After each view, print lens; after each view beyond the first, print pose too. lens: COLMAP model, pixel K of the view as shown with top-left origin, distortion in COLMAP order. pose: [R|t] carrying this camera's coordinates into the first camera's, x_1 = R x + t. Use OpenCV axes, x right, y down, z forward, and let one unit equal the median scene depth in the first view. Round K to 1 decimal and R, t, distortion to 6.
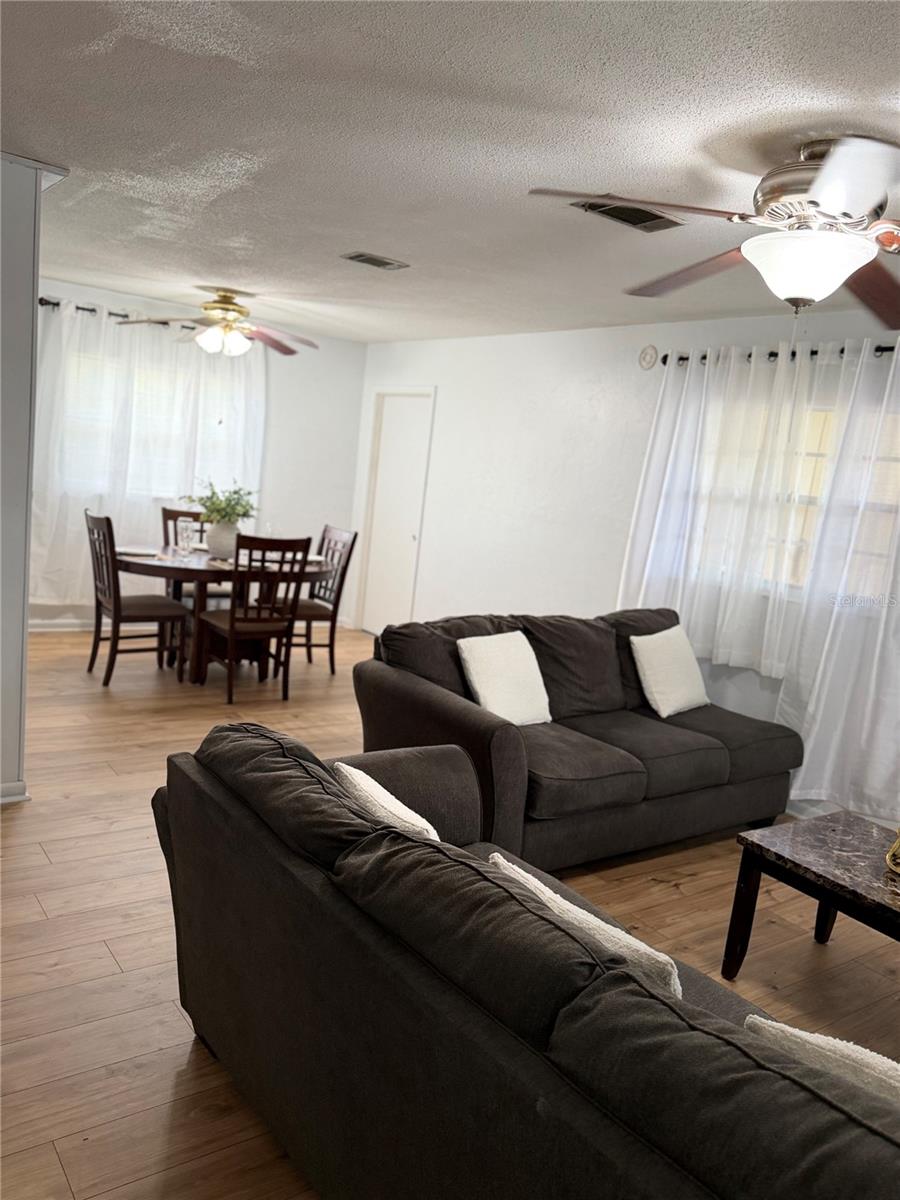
lens RADIAL K [[775.8, 0, 450.0], [0, 775.8, 600.0], [0, 0, 1]] dist [-0.001070, 0.000011]
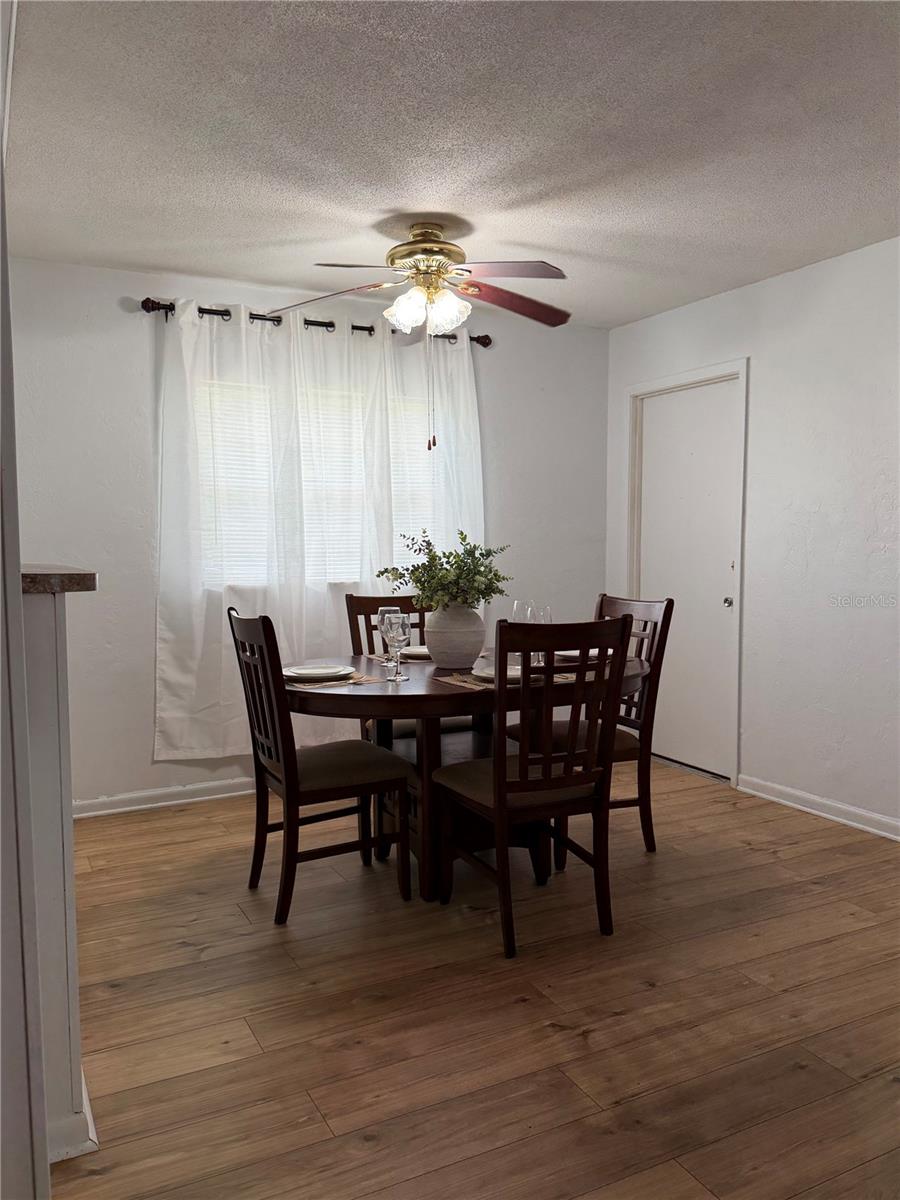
lens RADIAL K [[779.8, 0, 450.0], [0, 779.8, 600.0], [0, 0, 1]] dist [0.000287, 0.000358]
pose [[0.976824, -0.106167, -0.185859, -0.190102], [0.086685, 0.990144, -0.110000, -0.042017], [0.195706, 0.091339, 0.976400, 0.440310]]
